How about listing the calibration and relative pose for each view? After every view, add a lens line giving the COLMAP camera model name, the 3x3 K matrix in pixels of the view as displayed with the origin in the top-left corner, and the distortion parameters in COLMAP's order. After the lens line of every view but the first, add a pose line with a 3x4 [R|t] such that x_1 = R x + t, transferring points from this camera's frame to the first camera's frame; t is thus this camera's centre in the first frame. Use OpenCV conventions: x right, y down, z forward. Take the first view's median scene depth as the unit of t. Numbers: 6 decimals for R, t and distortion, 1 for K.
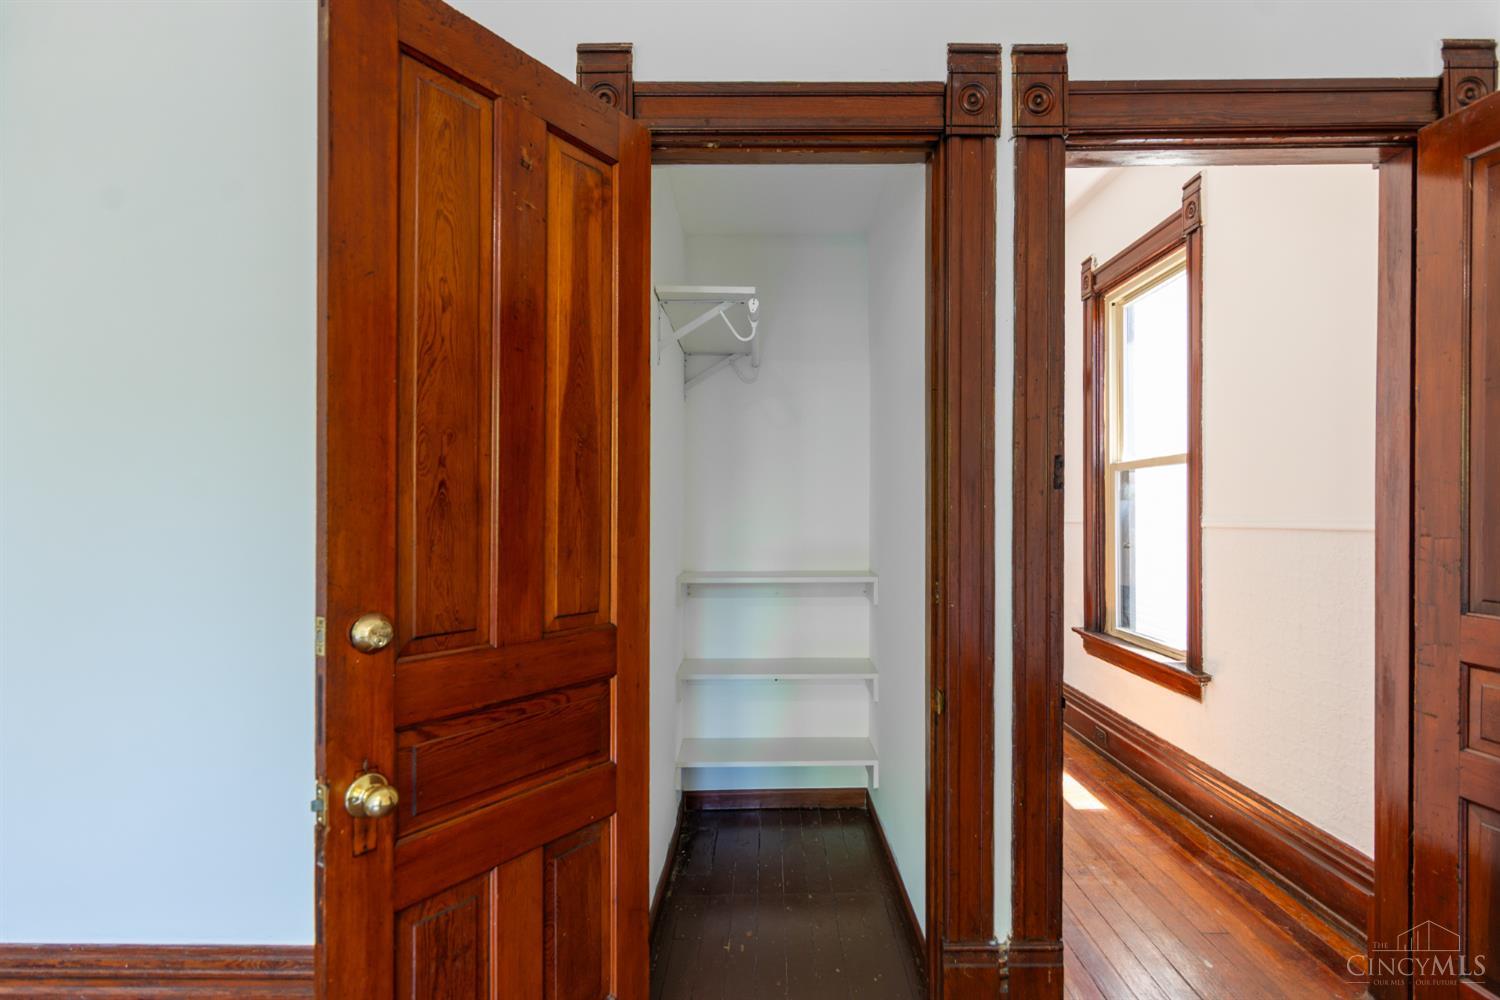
lens RADIAL K [[738.5, 0, 772.8], [0, 738.5, 520.5], [0, 0, 1]] dist [-0.000566, 0.001284]
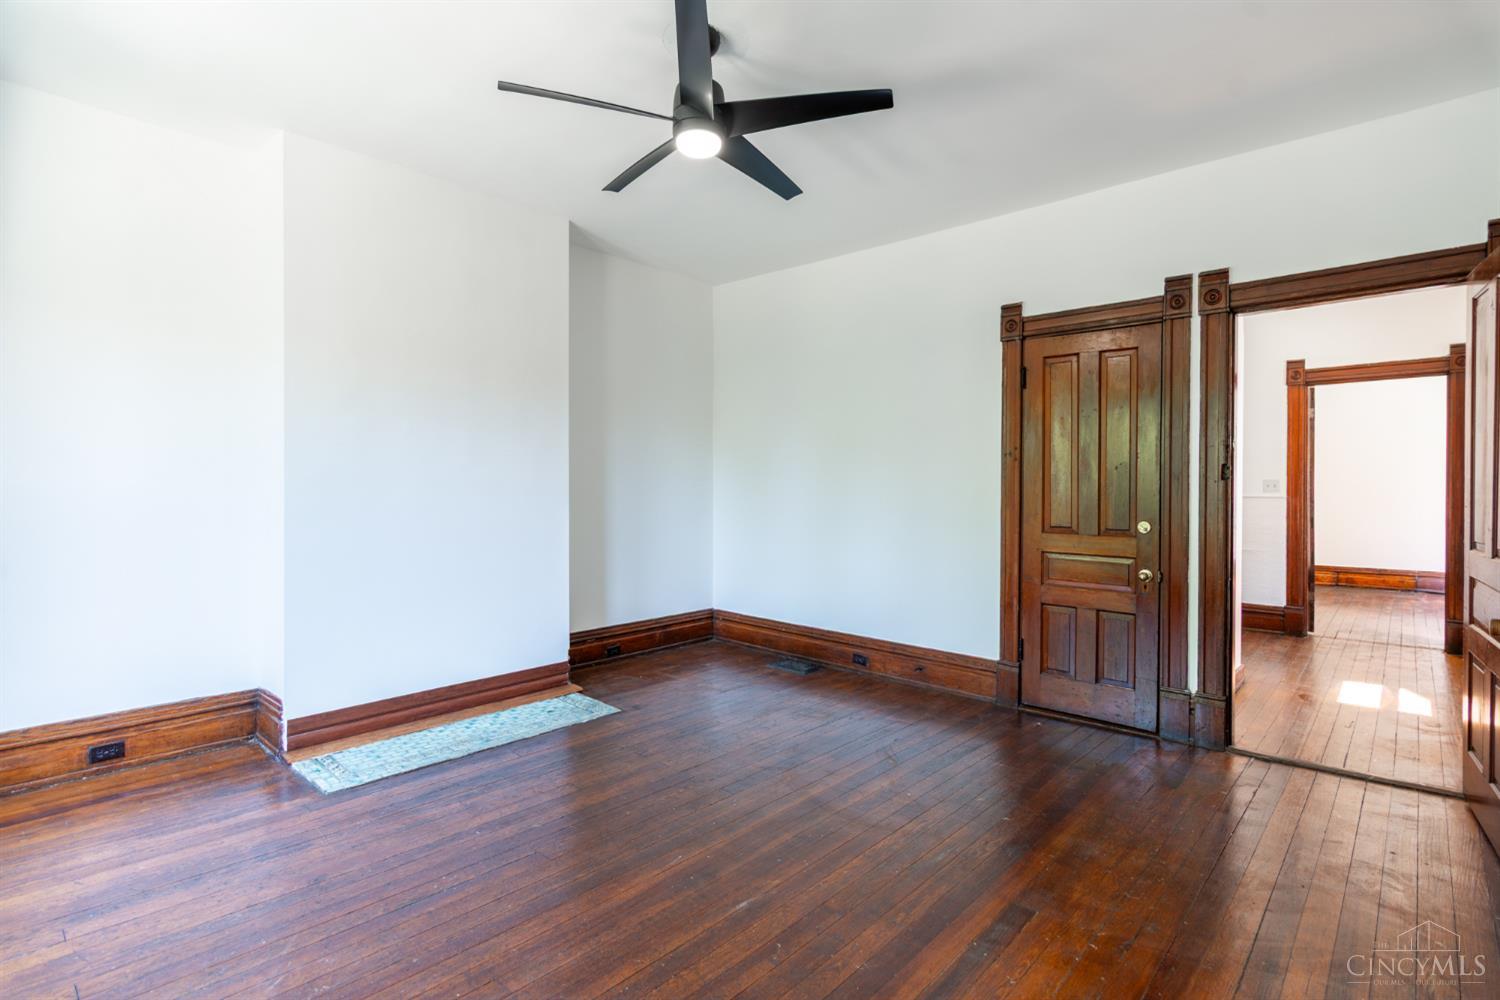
lens RADIAL K [[738.5, 0, 728.4], [0, 738.5, 492.0], [0, 0, 1]] dist [-0.000566, 0.001284]
pose [[0.719628, 0.010157, -0.694286, 0.836150], [-0.003244, 0.999931, 0.011265, -0.026890], [0.694352, -0.005854, 0.719611, -1.498120]]
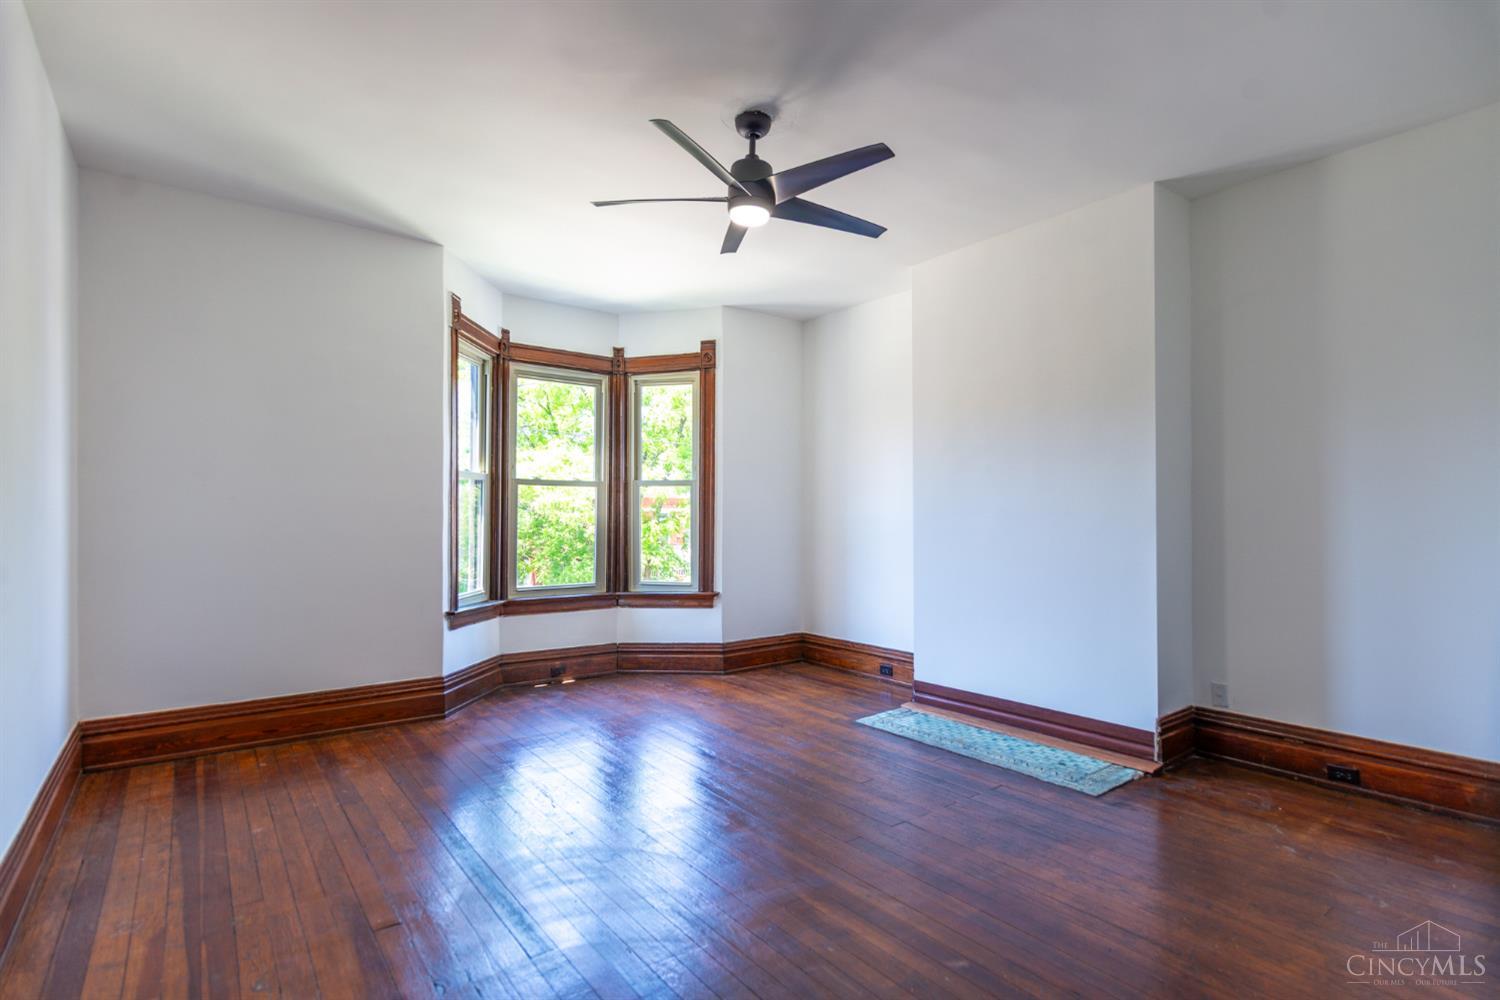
lens RADIAL K [[738.5, 0, 749.7], [0, 738.5, 511.0], [0, 0, 1]] dist [-0.000566, 0.001284]
pose [[-0.794867, -0.002584, -0.606778, 0.784052], [-0.003483, 0.999994, 0.000305, -0.016742], [0.606773, 0.002356, -0.794872, 1.031725]]
